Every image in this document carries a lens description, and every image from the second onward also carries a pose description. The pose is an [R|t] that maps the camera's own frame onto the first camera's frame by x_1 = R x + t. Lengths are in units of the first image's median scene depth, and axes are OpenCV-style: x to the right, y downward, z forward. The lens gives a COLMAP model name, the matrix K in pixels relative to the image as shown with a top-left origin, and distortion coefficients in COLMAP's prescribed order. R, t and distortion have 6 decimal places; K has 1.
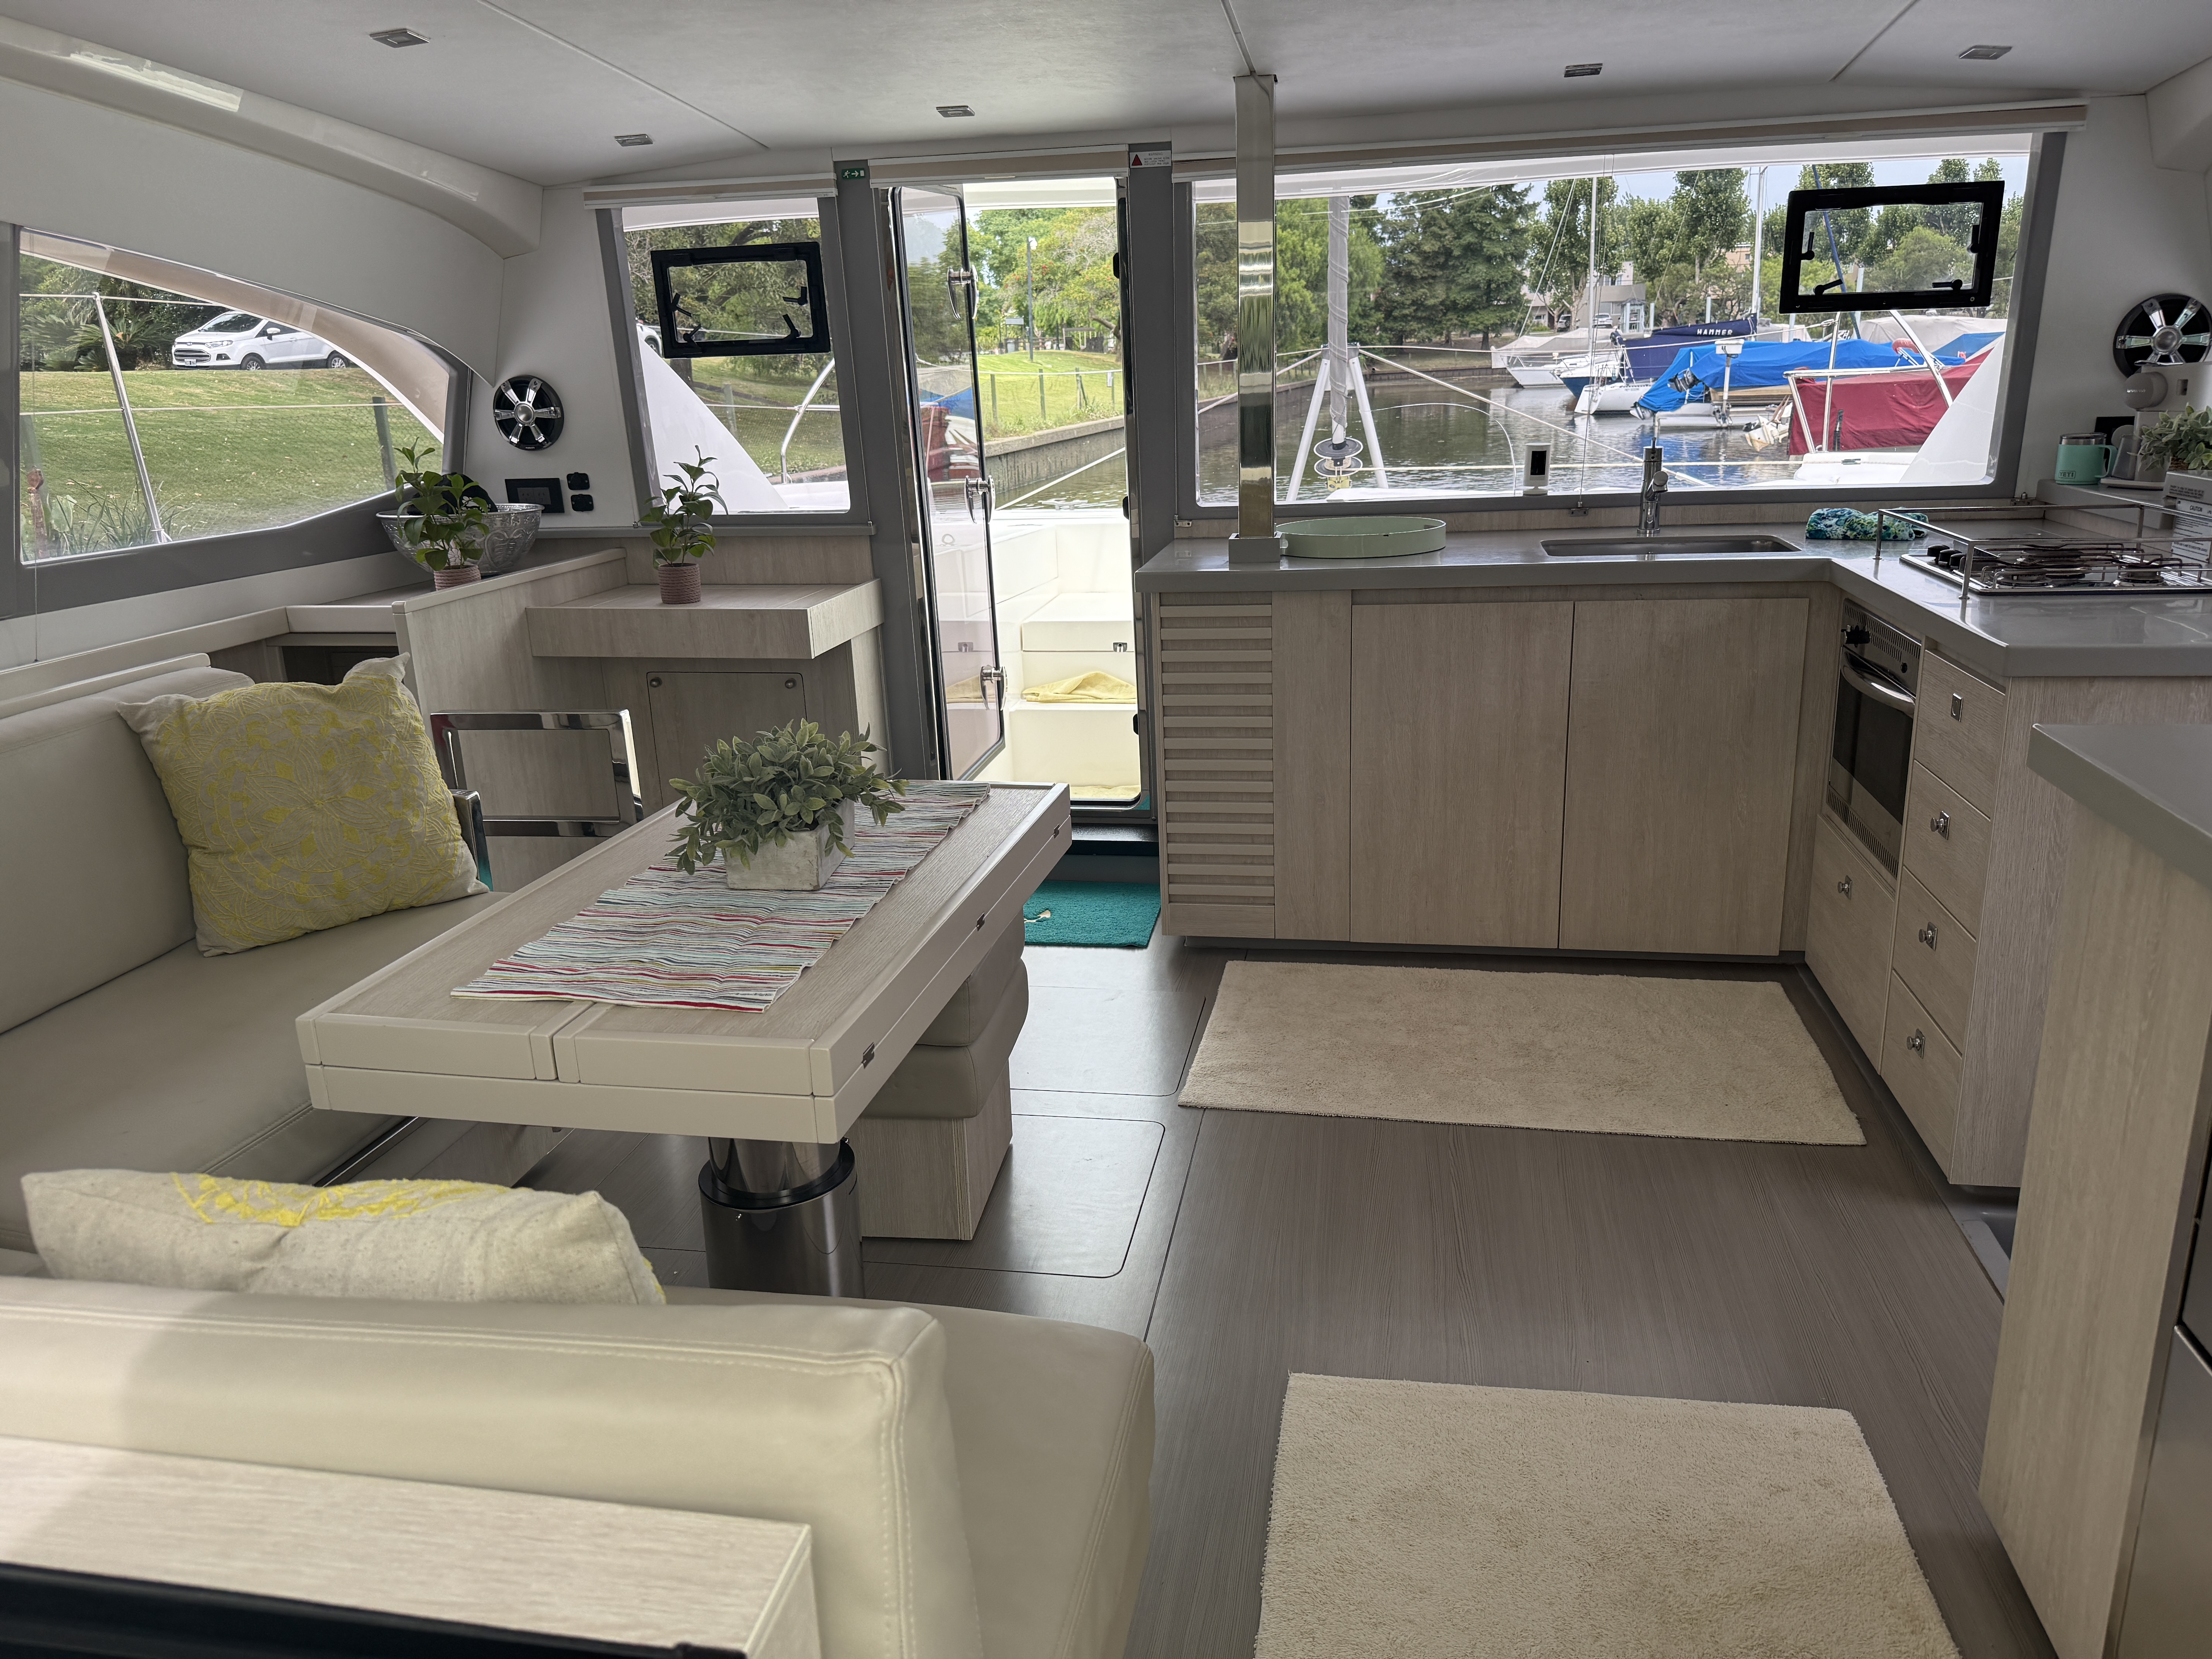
lens RADIAL K [[1575.1, 0, 1110.2], [0, 1575.1, 822.4], [0, 0, 1]] dist [0.040893, -0.052621]
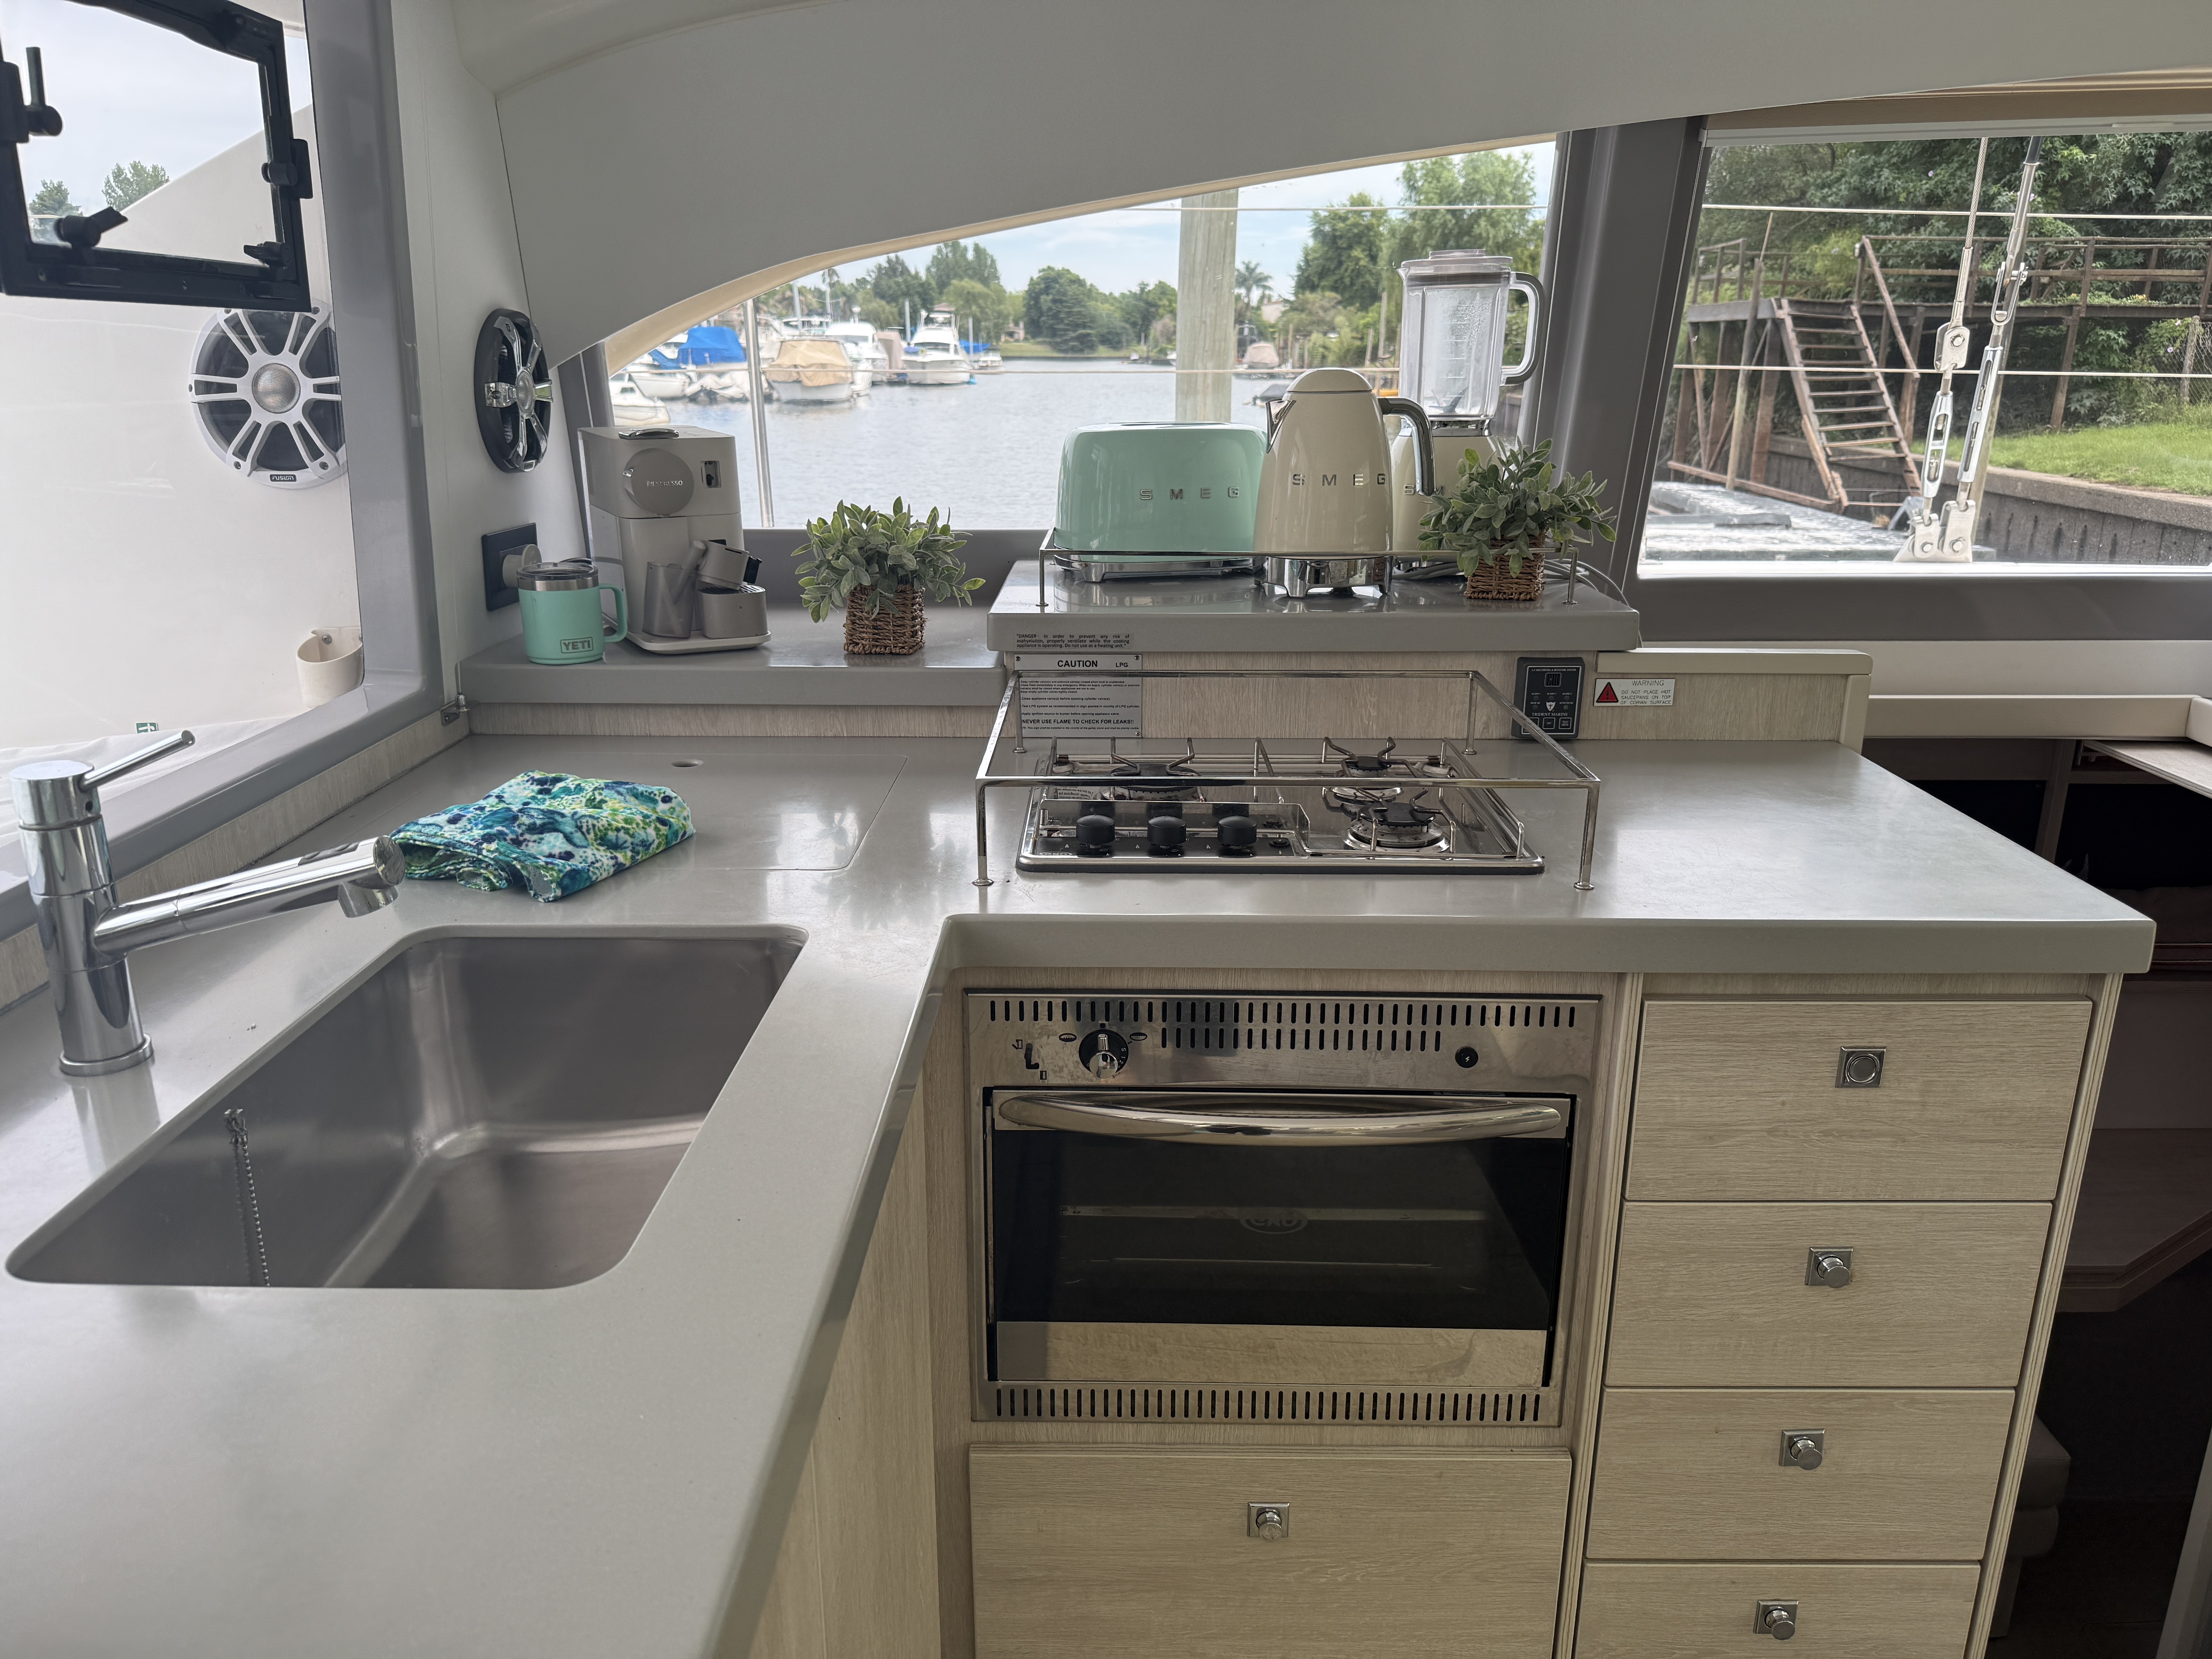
lens RADIAL K [[1575.1, 0, 1084.1], [0, 1575.1, 824.4], [0, 0, 1]] dist [0.040893, -0.052621]
pose [[-0.161548, -0.247945, 0.955210, 0.054759], [0.279823, 0.916689, 0.285271, -0.239940], [-0.946362, 0.313374, -0.078708, 0.808511]]
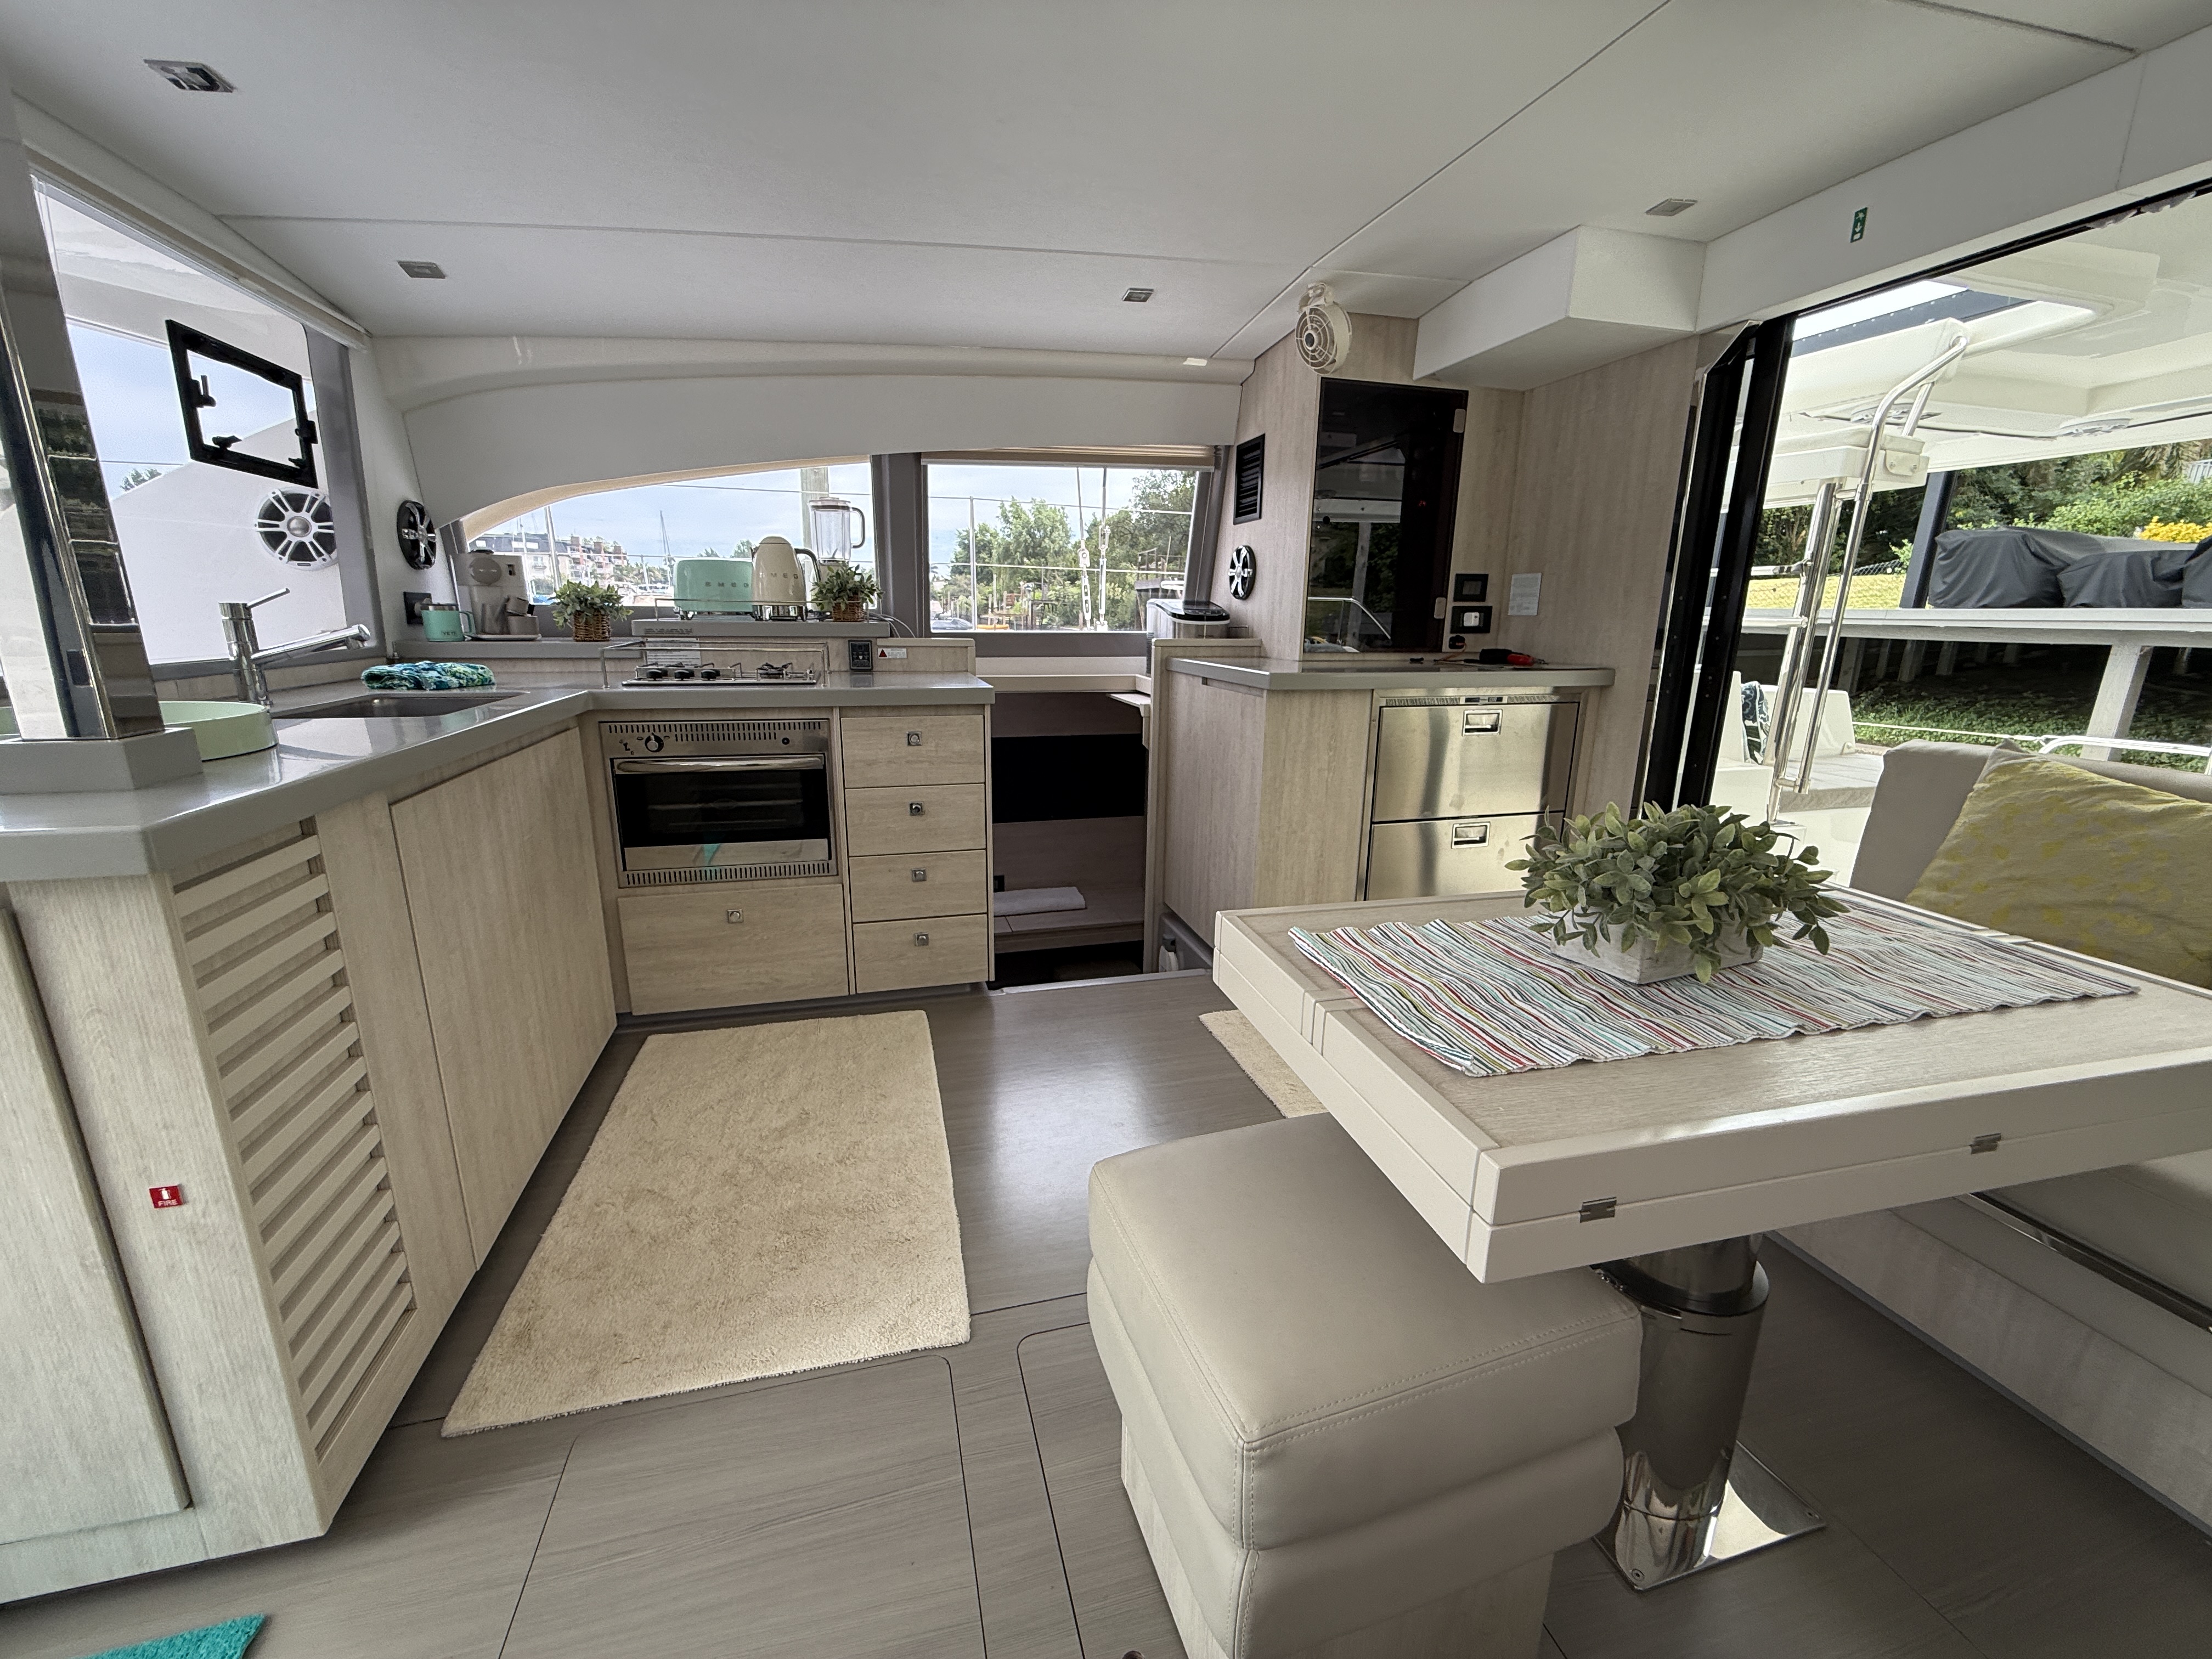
lens RADIAL K [[890.9, 0, 1104.7], [0, 890.9, 829.4], [0, 0, 1]] dist [-0.000678, 0.001612]
pose [[-0.433444, -0.184561, 0.882079, -0.272211], [0.253582, 0.914276, 0.315905, -0.149259], [-0.864768, 0.360606, -0.349486, 0.761858]]
